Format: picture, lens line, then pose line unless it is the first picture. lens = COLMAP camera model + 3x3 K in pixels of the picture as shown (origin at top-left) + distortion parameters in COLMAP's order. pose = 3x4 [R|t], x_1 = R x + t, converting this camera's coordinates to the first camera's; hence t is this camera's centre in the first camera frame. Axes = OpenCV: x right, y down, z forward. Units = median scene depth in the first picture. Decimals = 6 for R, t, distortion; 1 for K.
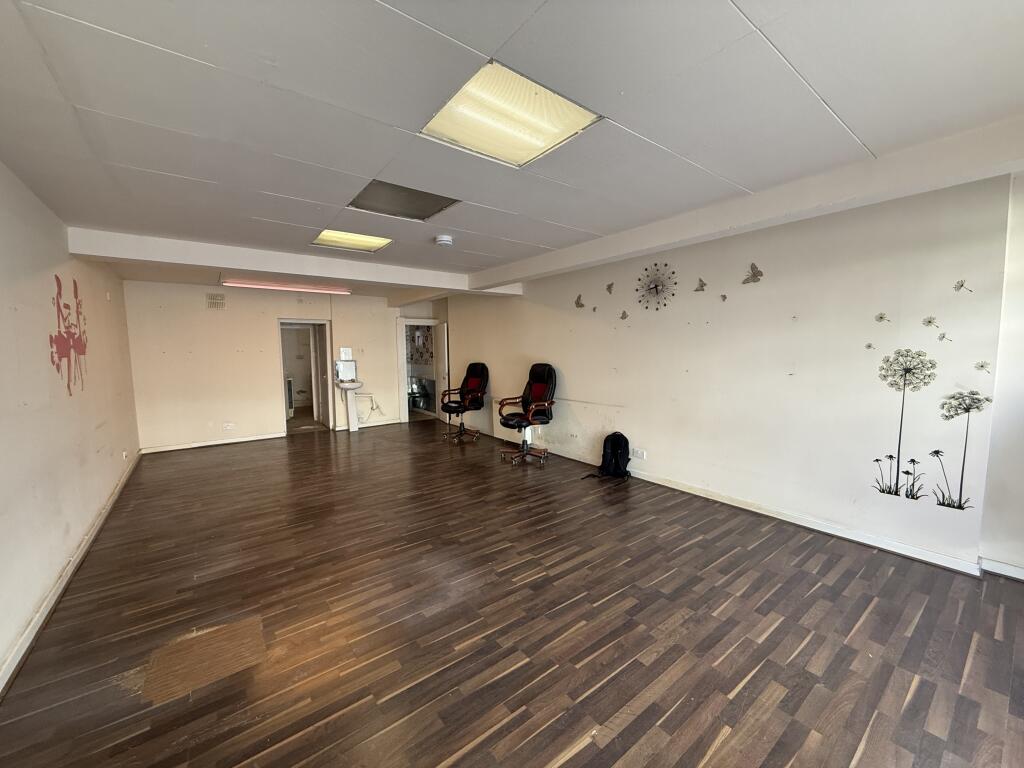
lens RADIAL K [[407.0, 0, 511.7], [0, 407.0, 382.6], [0, 0, 1]] dist [0.000833, -0.000202]
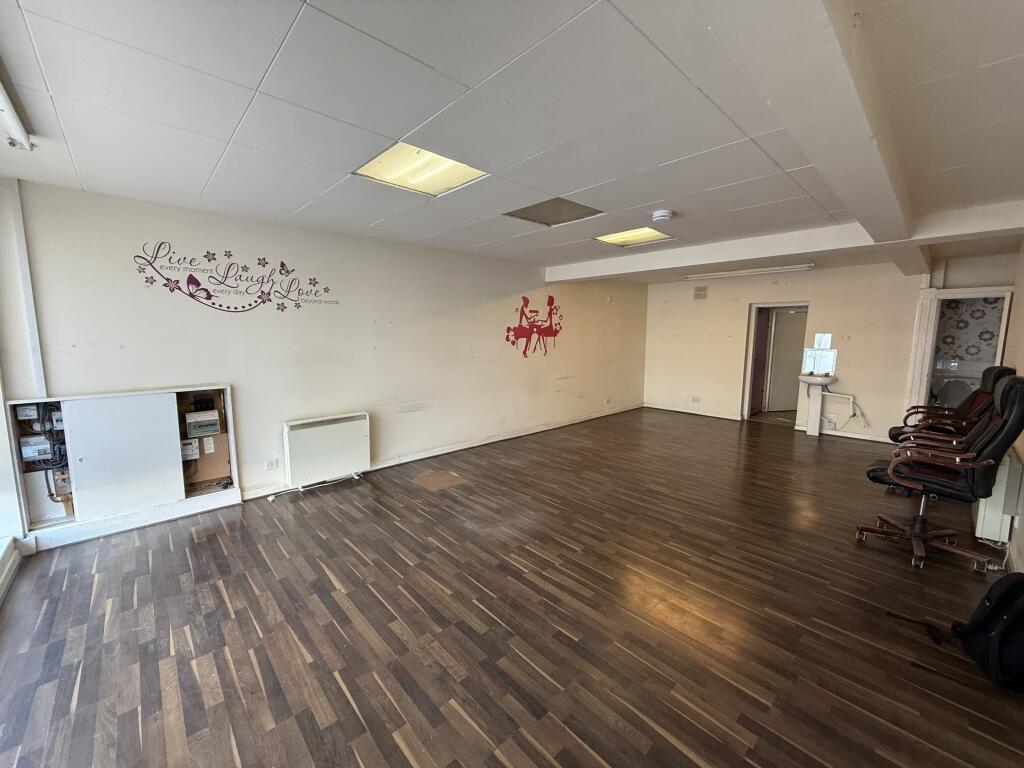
lens RADIAL K [[407.0, 0, 511.2], [0, 407.0, 383.0], [0, 0, 1]] dist [0.000833, -0.000202]
pose [[0.097504, 0.134480, -0.986108, 0.831852], [-0.088402, 0.988082, 0.126009, -0.084205], [0.991301, 0.074887, 0.108230, 0.696976]]
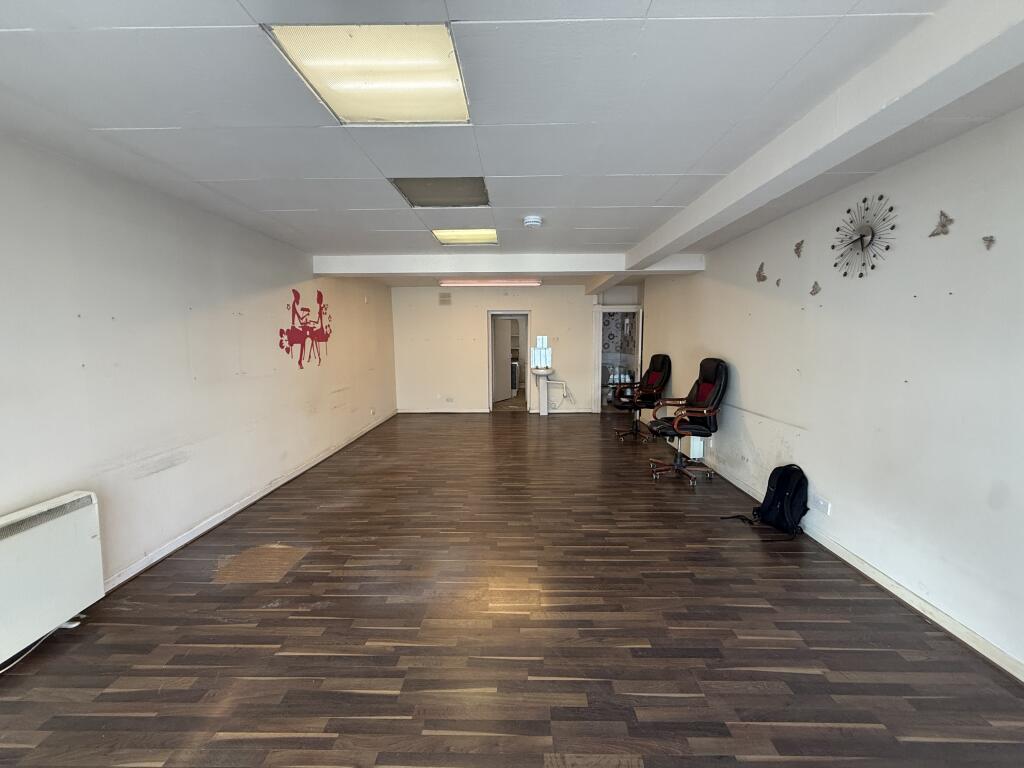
lens RADIAL K [[407.0, 0, 511.2], [0, 407.0, 382.7], [0, 0, 1]] dist [0.000833, -0.000202]
pose [[0.783591, 0.073740, -0.616886, 0.449677], [-0.053940, 0.997257, 0.050692, -0.033757], [0.618932, -0.006447, 0.785418, 0.279560]]
